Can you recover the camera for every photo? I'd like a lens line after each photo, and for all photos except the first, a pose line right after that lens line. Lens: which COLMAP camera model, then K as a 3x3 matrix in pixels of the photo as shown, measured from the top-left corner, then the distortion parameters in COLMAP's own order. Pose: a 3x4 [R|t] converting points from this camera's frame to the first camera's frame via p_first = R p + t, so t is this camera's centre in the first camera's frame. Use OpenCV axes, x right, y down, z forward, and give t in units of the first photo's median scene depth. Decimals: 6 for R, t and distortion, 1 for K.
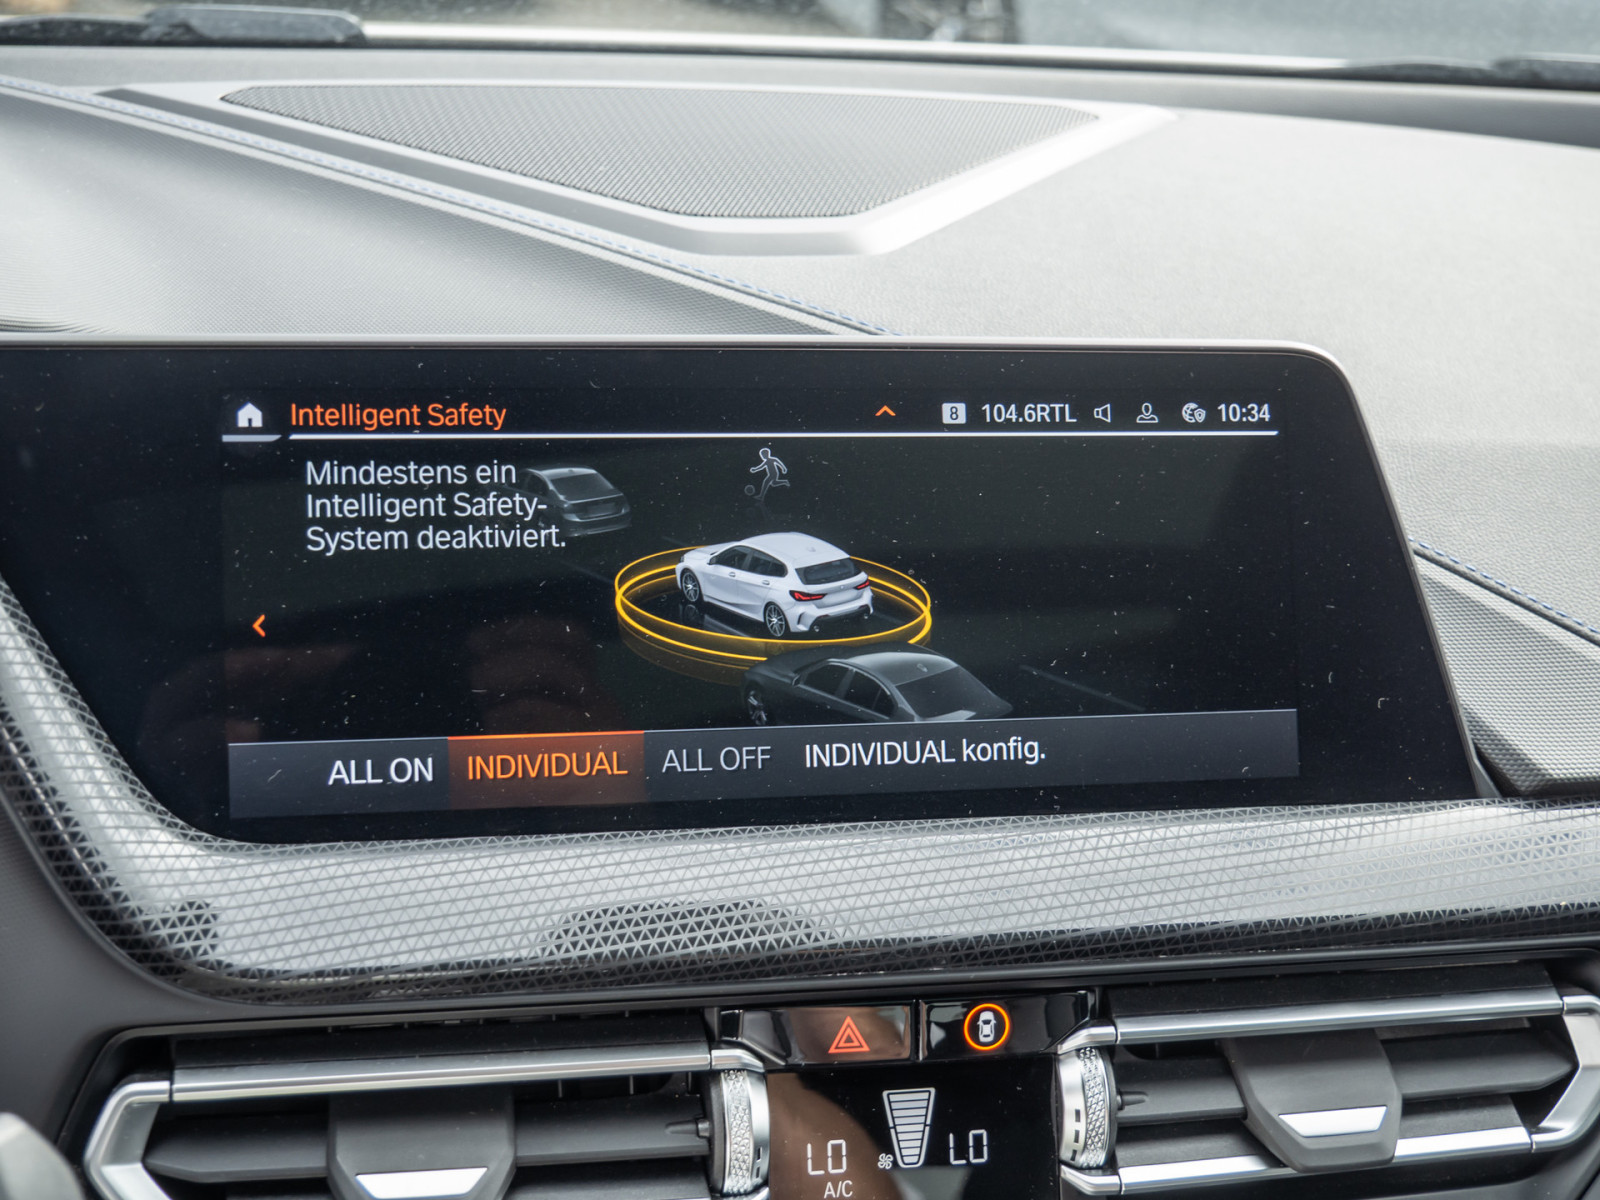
lens RADIAL K [[2065.6, 0, 798.4], [0, 2065.6, 619.9], [0, 0, 1]] dist [-0.011596, 0.132435]
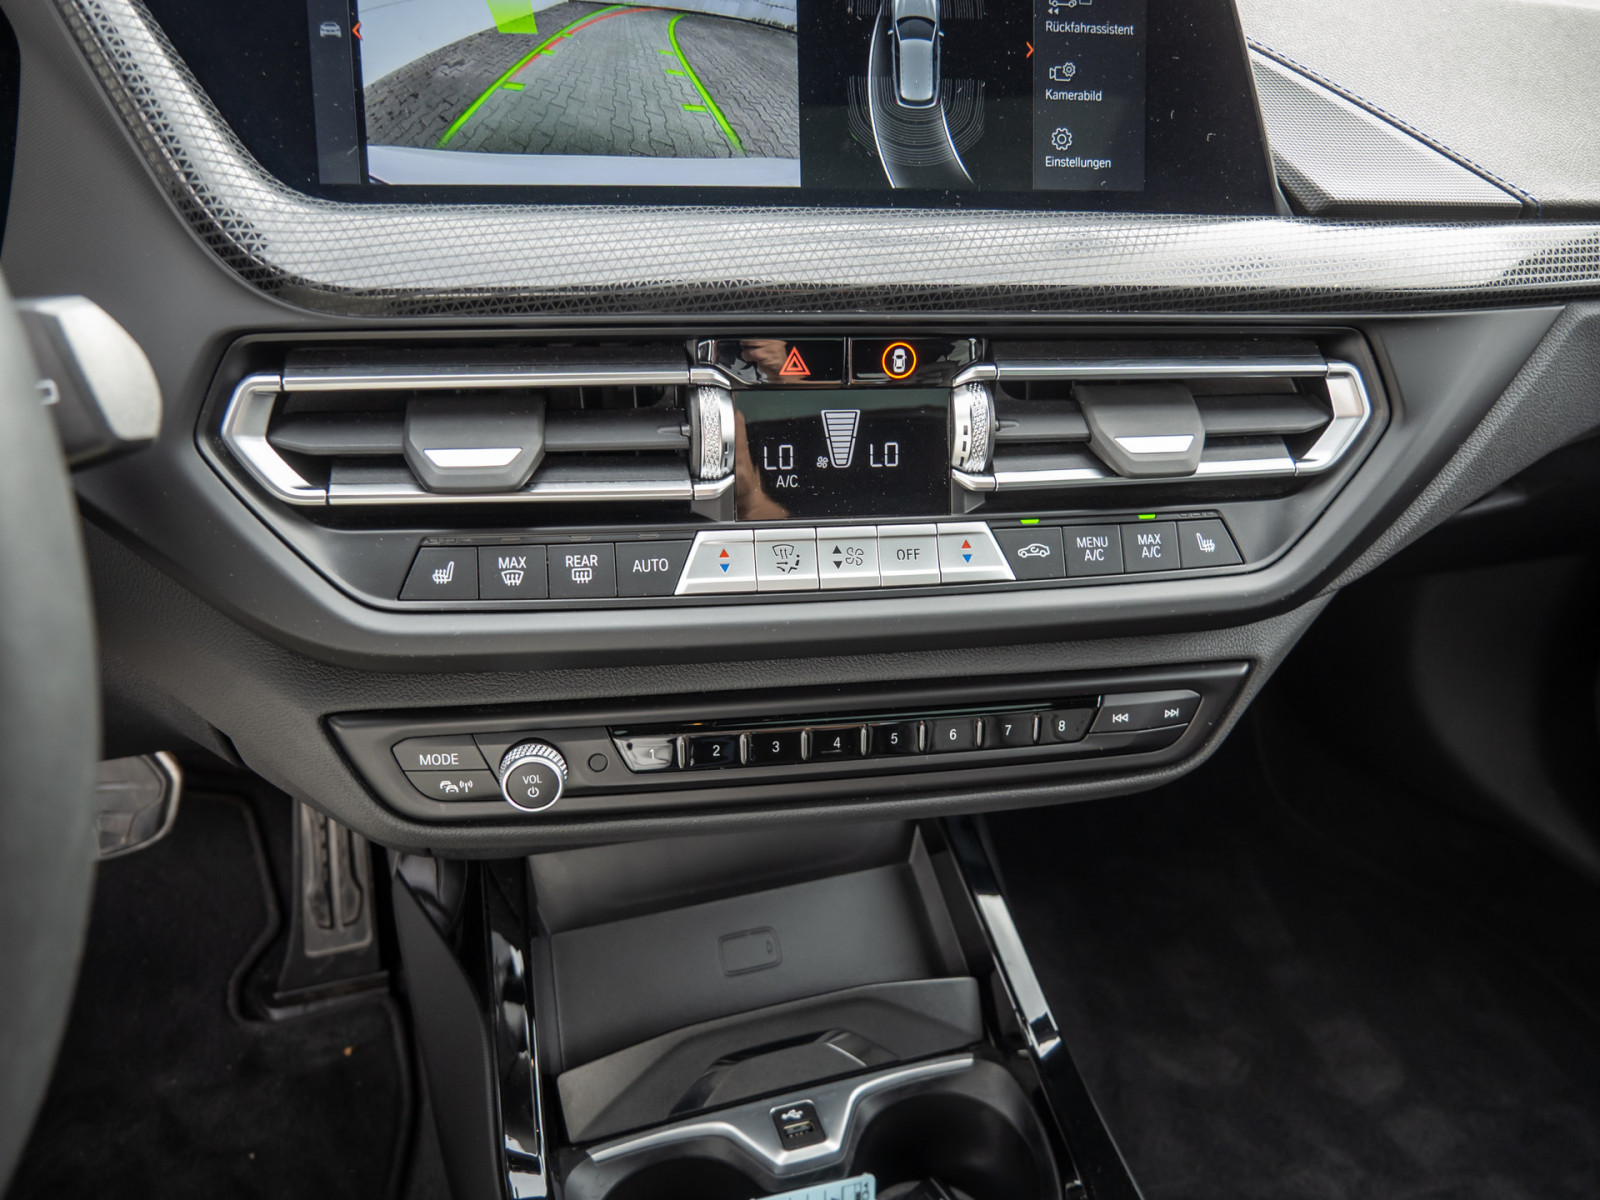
lens RADIAL K [[1243.4, 0, 800.1], [0, 1243.4, 605.9], [0, 0, 1]] dist [-0.031679, 0.005582]
pose [[0.999804, 0.012016, -0.015722, 0.041619], [-0.008544, 0.978786, 0.204708, 0.187884], [0.017849, -0.204533, 0.978697, 0.182848]]
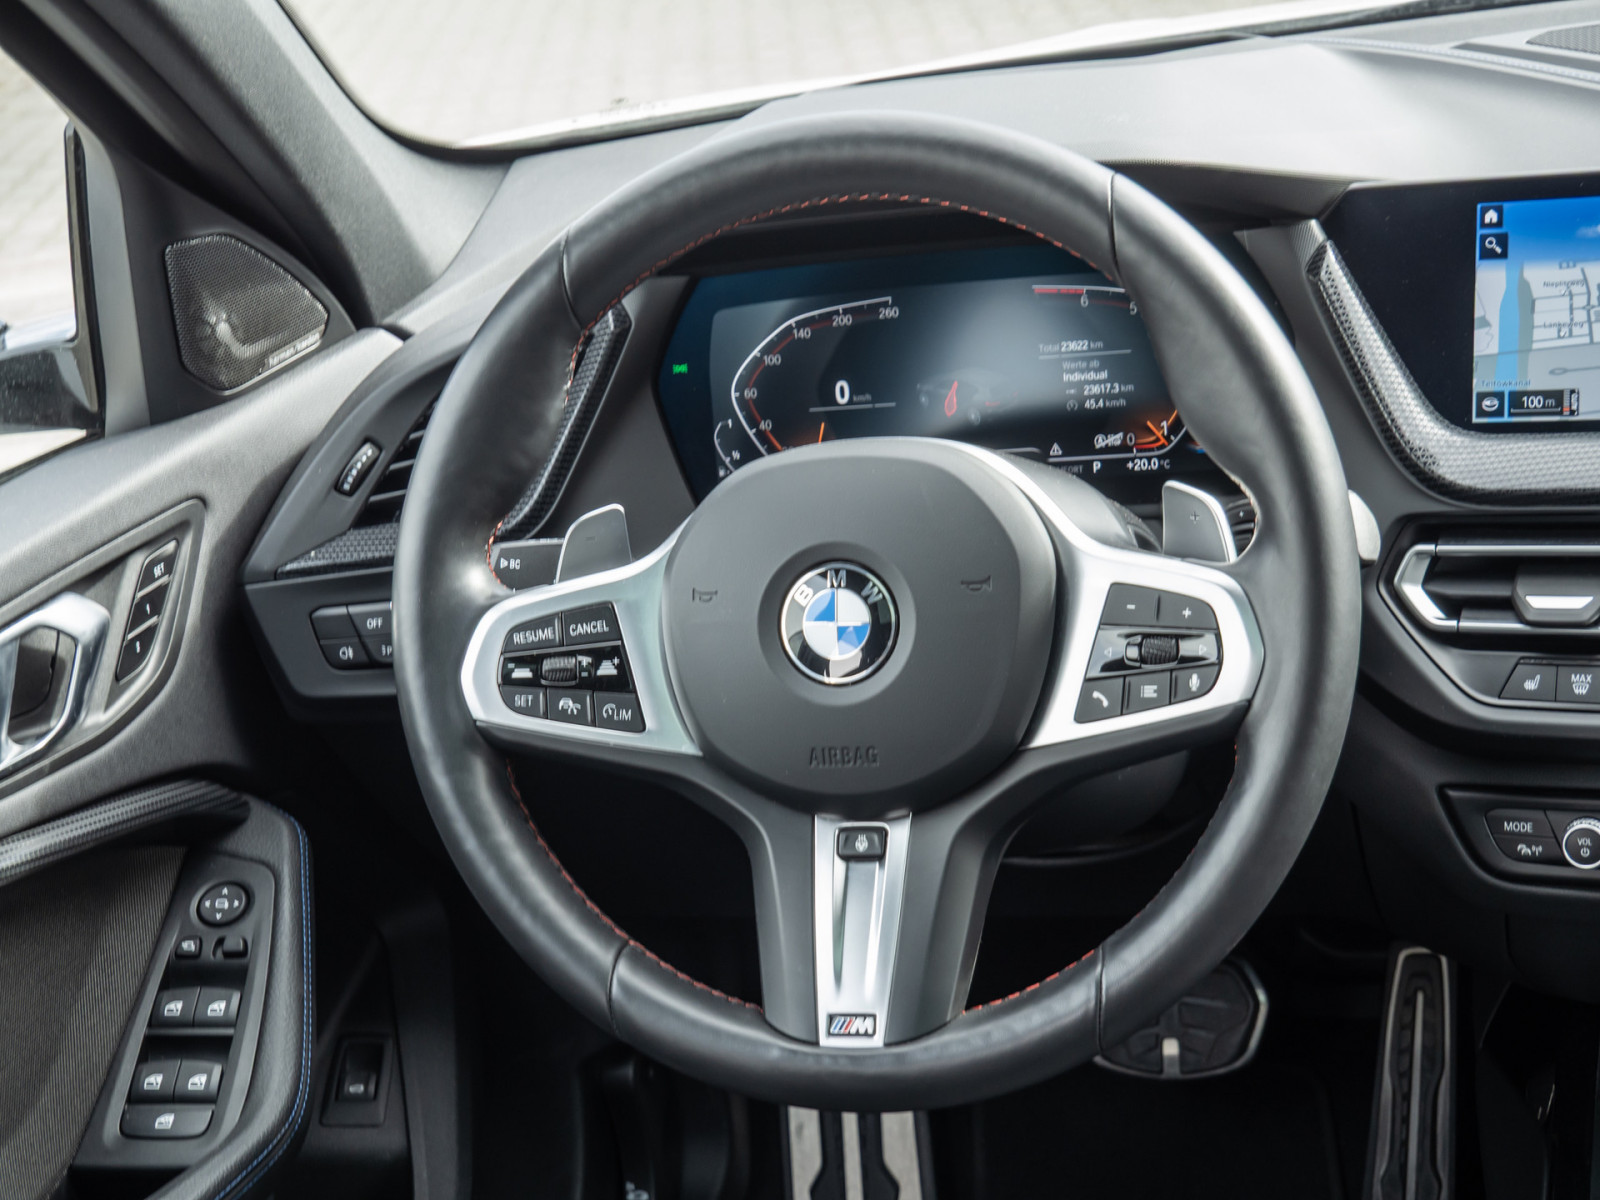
lens RADIAL K [[2592.7, 0, 796.9], [0, 2592.7, 606.2], [0, 0, 1]] dist [-0.004320, 0.161930]
pose [[0.810820, 0.024945, -0.584763, 0.624412], [-0.033326, 0.999438, -0.003574, 0.290059], [0.584346, 0.022385, 0.811196, -1.315364]]
